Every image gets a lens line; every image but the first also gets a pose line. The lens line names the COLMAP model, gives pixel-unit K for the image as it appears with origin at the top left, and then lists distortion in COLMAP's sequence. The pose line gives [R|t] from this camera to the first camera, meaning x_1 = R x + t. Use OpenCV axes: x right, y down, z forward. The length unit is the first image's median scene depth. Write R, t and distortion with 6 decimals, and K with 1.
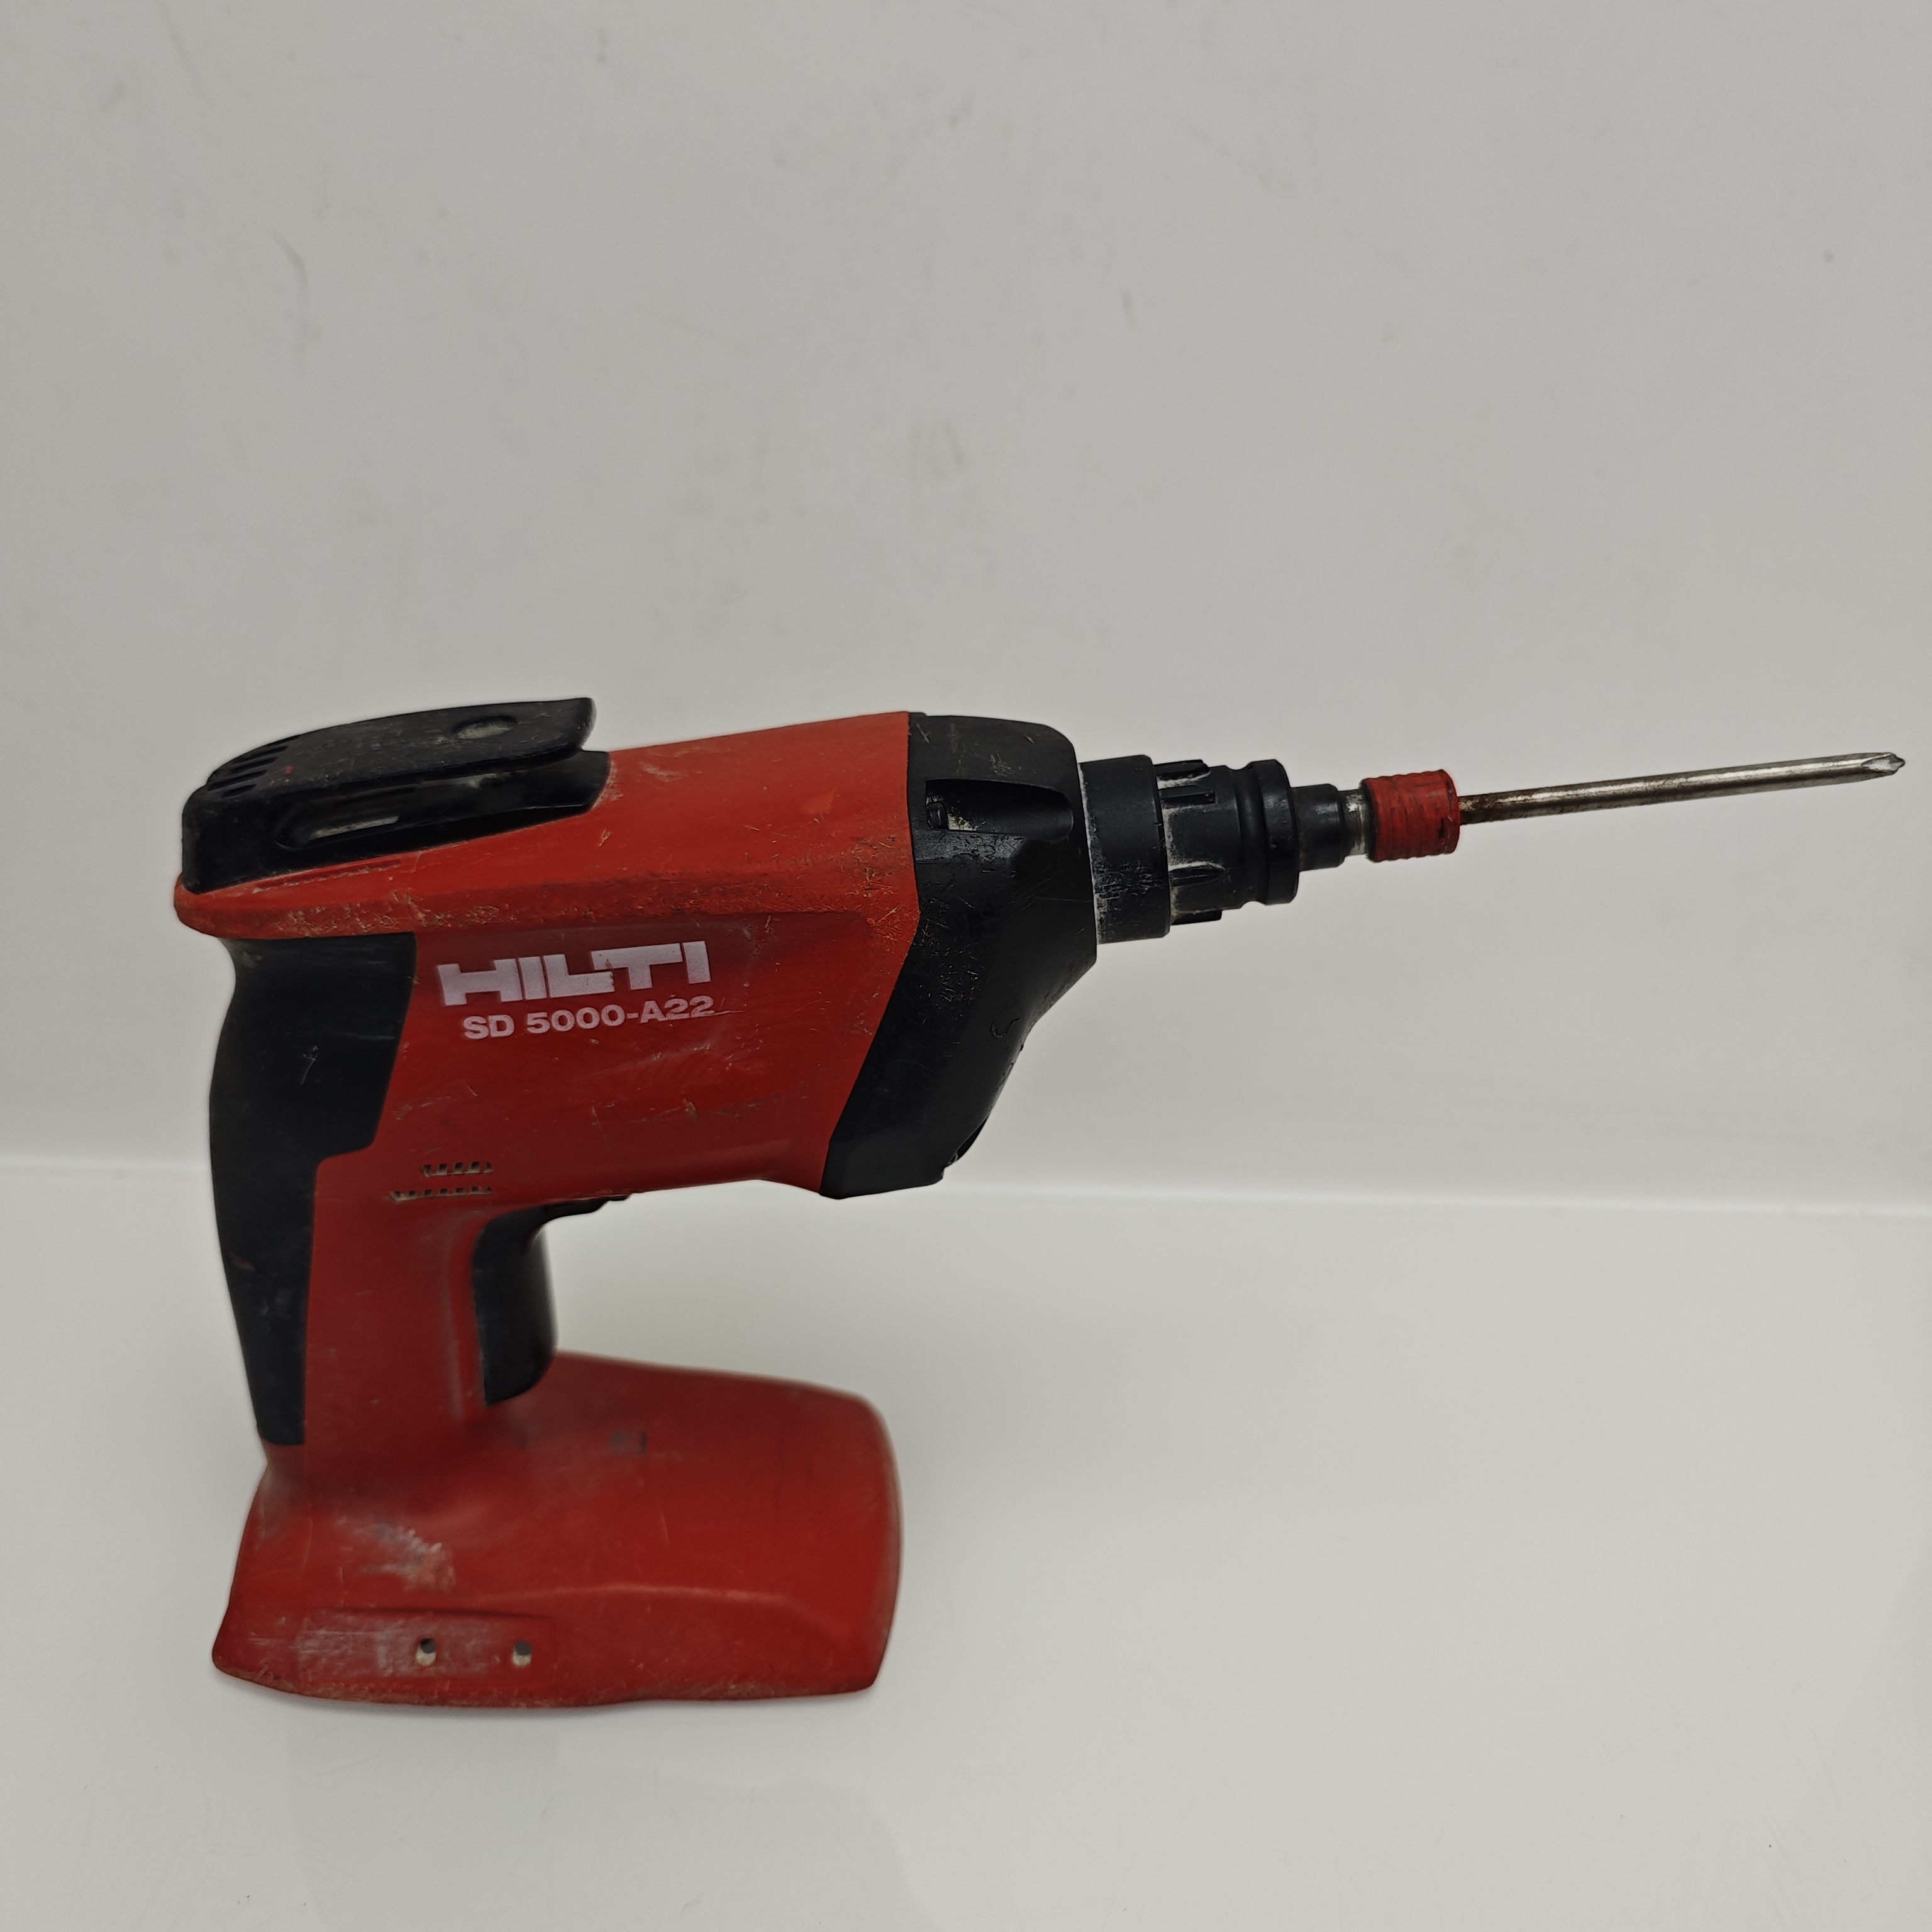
lens RADIAL K [[1711.1, 0, 966.0], [0, 1711.1, 966.0], [0, 0, 1]] dist [-0.006196, -0.083243]
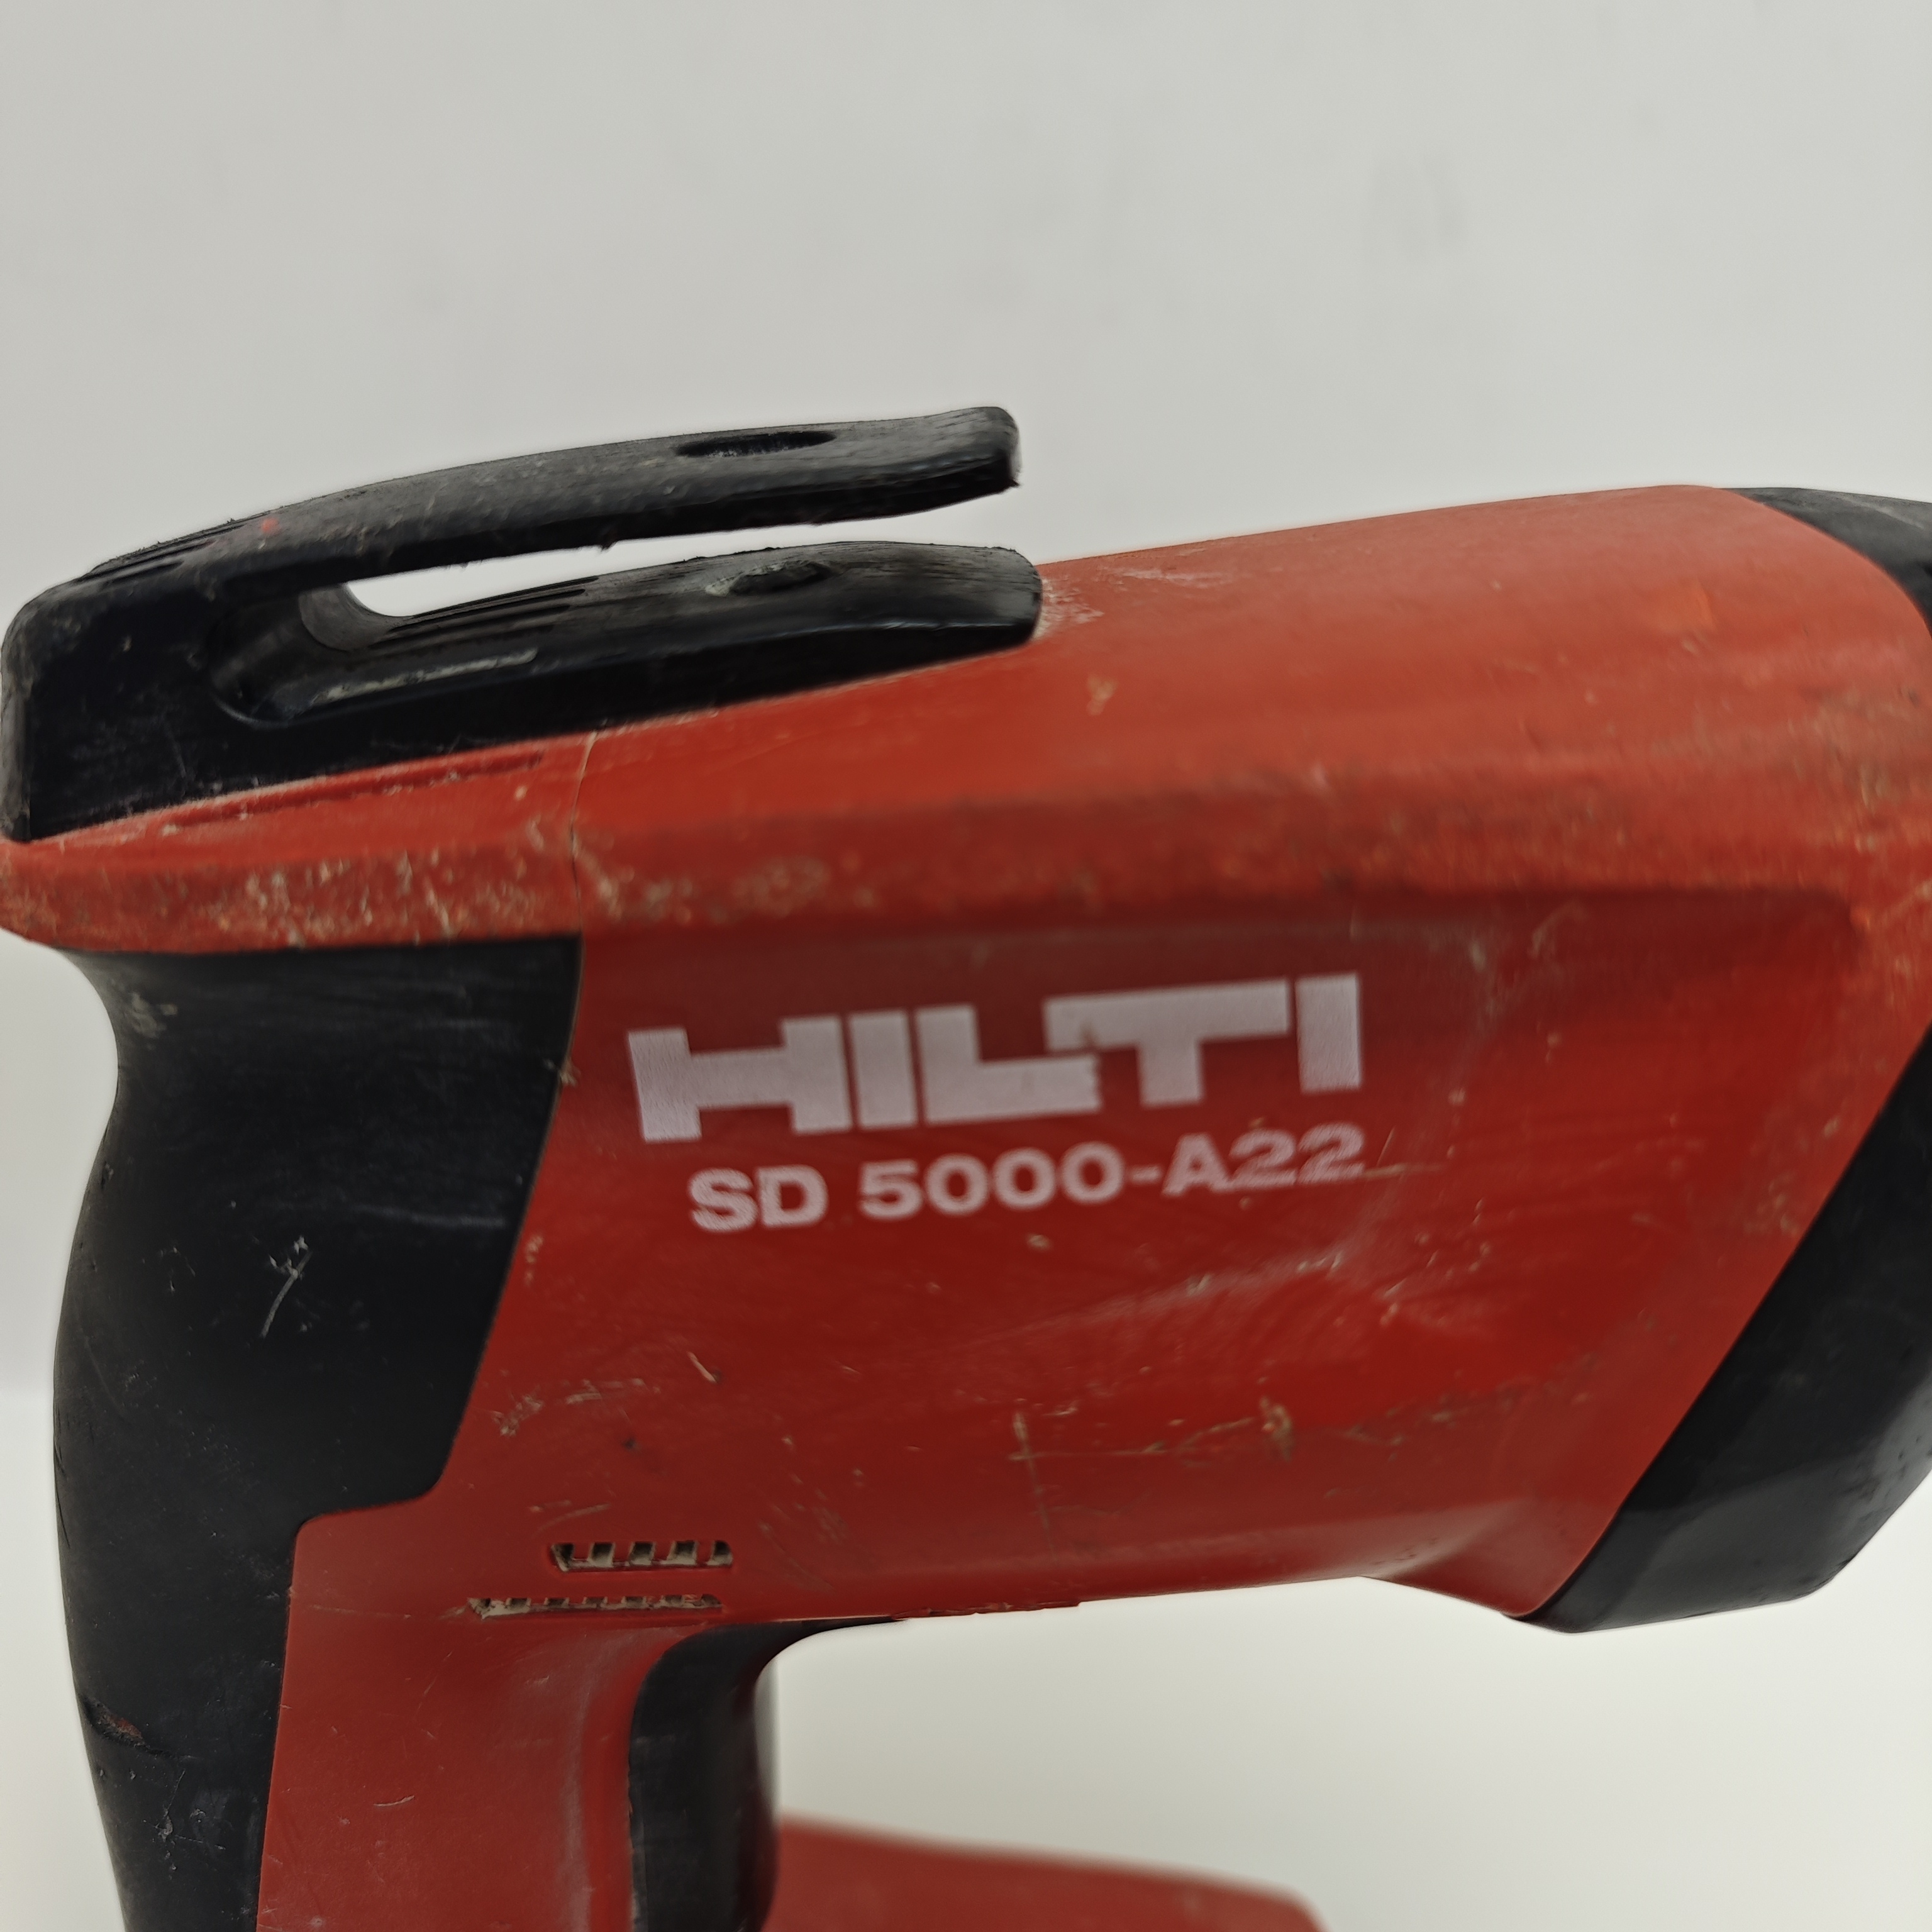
lens RADIAL K [[1711.1, 0, 966.0], [0, 1711.1, 966.0], [0, 0, 1]] dist [-0.006196, -0.083243]
pose [[0.999847, 0.015781, -0.007592, -0.232407], [-0.016452, 0.995001, -0.098496, 0.020990], [0.006000, 0.098606, 0.995108, 0.620132]]
